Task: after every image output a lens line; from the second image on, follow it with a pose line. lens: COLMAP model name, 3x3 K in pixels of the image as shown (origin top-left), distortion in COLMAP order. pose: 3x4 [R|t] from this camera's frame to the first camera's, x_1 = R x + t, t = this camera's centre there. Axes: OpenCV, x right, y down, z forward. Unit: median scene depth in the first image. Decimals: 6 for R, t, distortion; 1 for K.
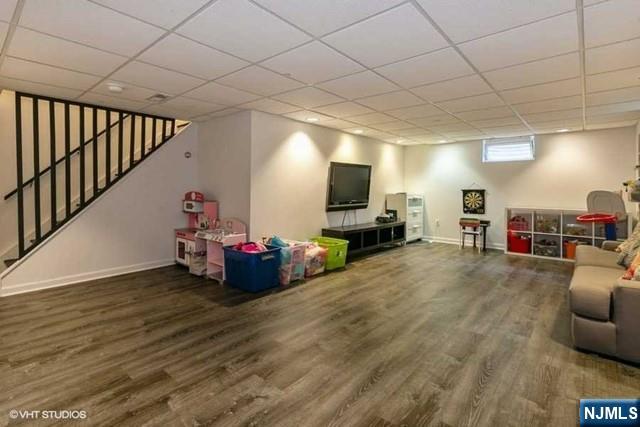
lens RADIAL K [[310.8, 0, 321.4], [0, 310.8, 185.7], [0, 0, 1]] dist [0.000727, 0.000180]
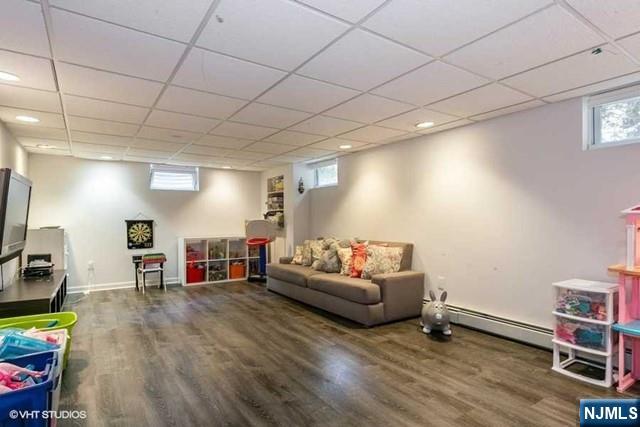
lens RADIAL K [[342.9, 0, 320.0], [0, 342.9, 213.5], [0, 0, 1]] dist [0.003872, 0.000561]
pose [[0.273611, 0.006891, 0.961816, -0.318051], [-0.004766, 0.999972, -0.005808, -0.003108], [-0.961829, -0.002995, 0.273636, 0.302985]]
